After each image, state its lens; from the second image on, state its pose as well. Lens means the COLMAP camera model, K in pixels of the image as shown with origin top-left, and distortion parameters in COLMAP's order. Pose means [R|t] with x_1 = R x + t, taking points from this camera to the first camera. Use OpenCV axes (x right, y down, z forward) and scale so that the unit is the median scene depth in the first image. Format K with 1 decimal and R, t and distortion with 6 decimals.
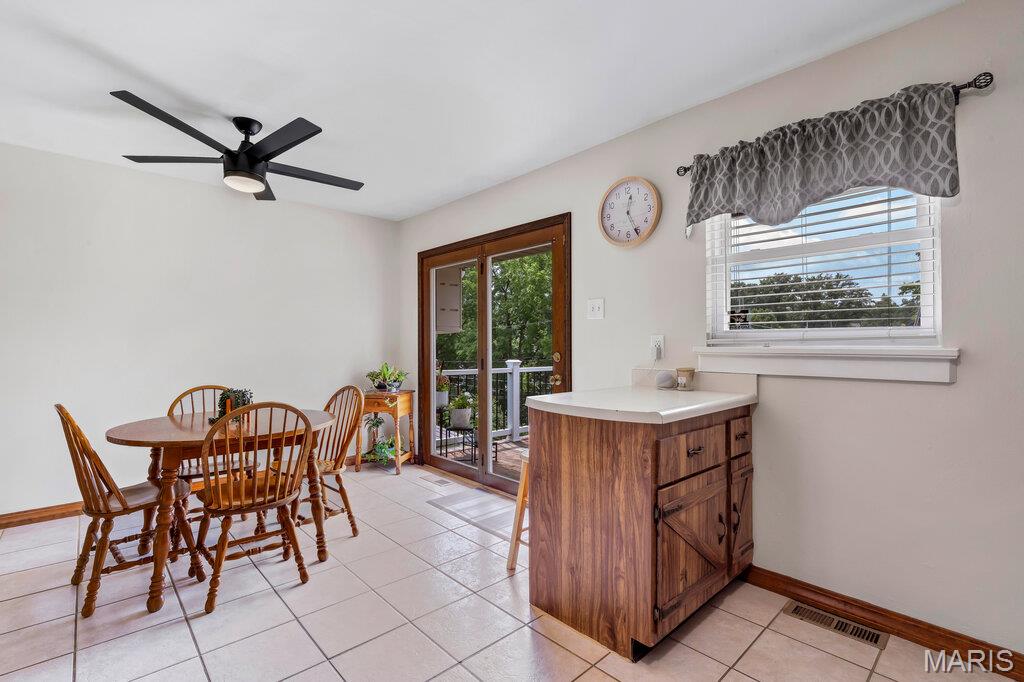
lens RADIAL K [[467.2, 0, 512.9], [0, 467.2, 342.9], [0, 0, 1]] dist [-0.001771, 0.002174]
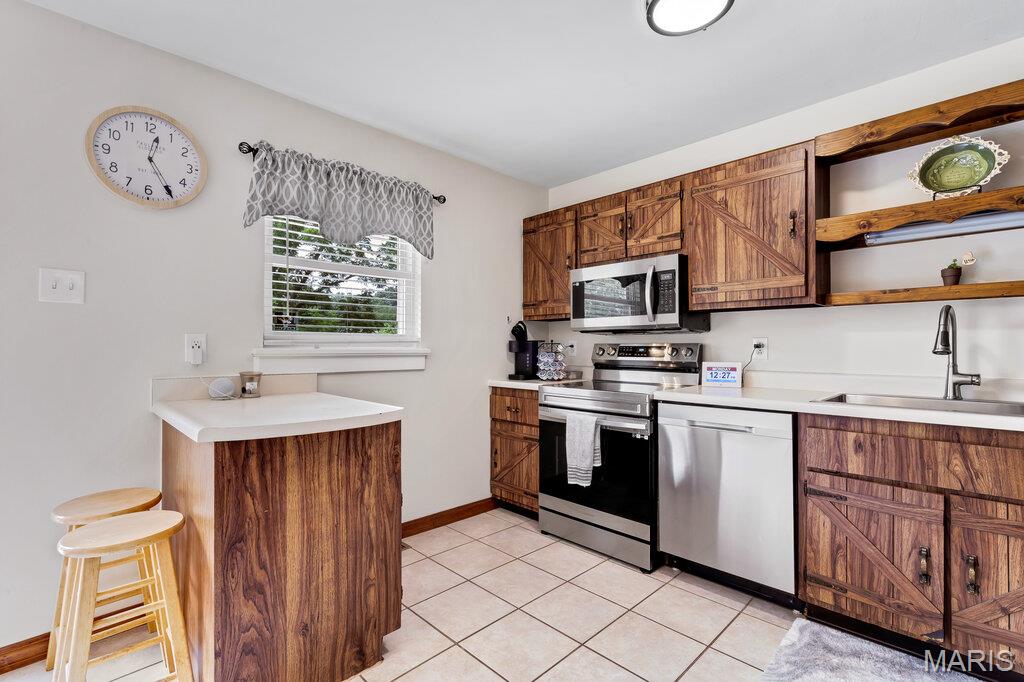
lens RADIAL K [[467.2, 0, 511.0], [0, 467.2, 344.4], [0, 0, 1]] dist [-0.001771, 0.002174]
pose [[-0.021628, 0.005961, 0.999748, -0.640295], [-0.007560, 0.999953, -0.006125, 0.003185], [-0.999737, -0.007691, -0.021582, 0.630017]]
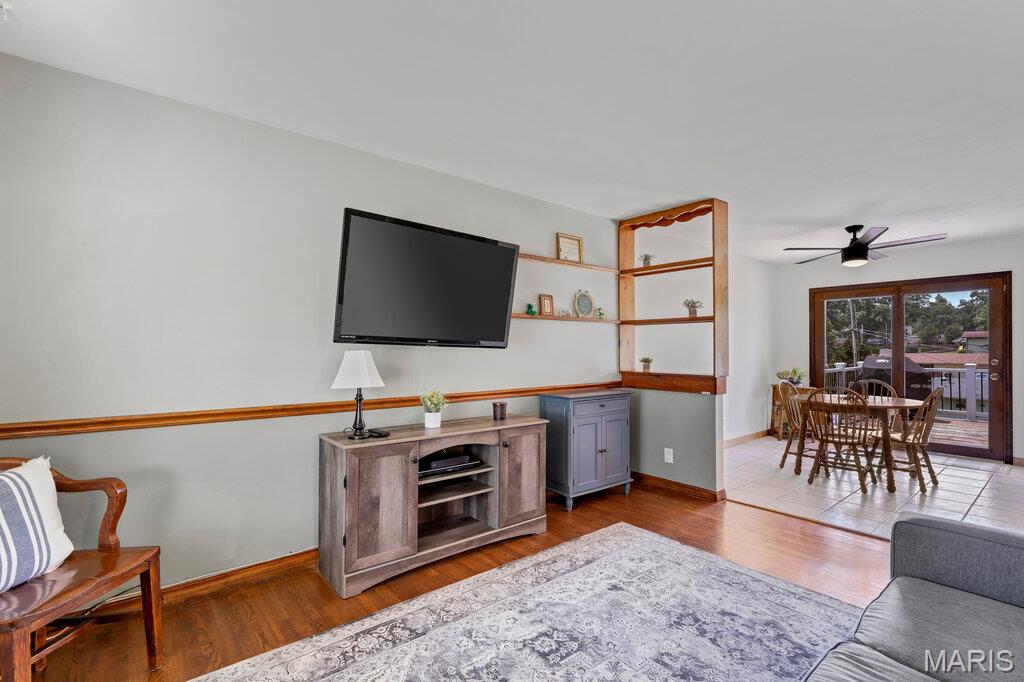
lens RADIAL K [[467.2, 0, 522.3], [0, 467.2, 349.0], [0, 0, 1]] dist [-0.001771, 0.002174]
pose [[0.998805, -0.000462, -0.048874, -2.218773], [0.000814, 0.999974, 0.007184, -0.037427], [0.048870, -0.007215, 0.998779, -1.035295]]
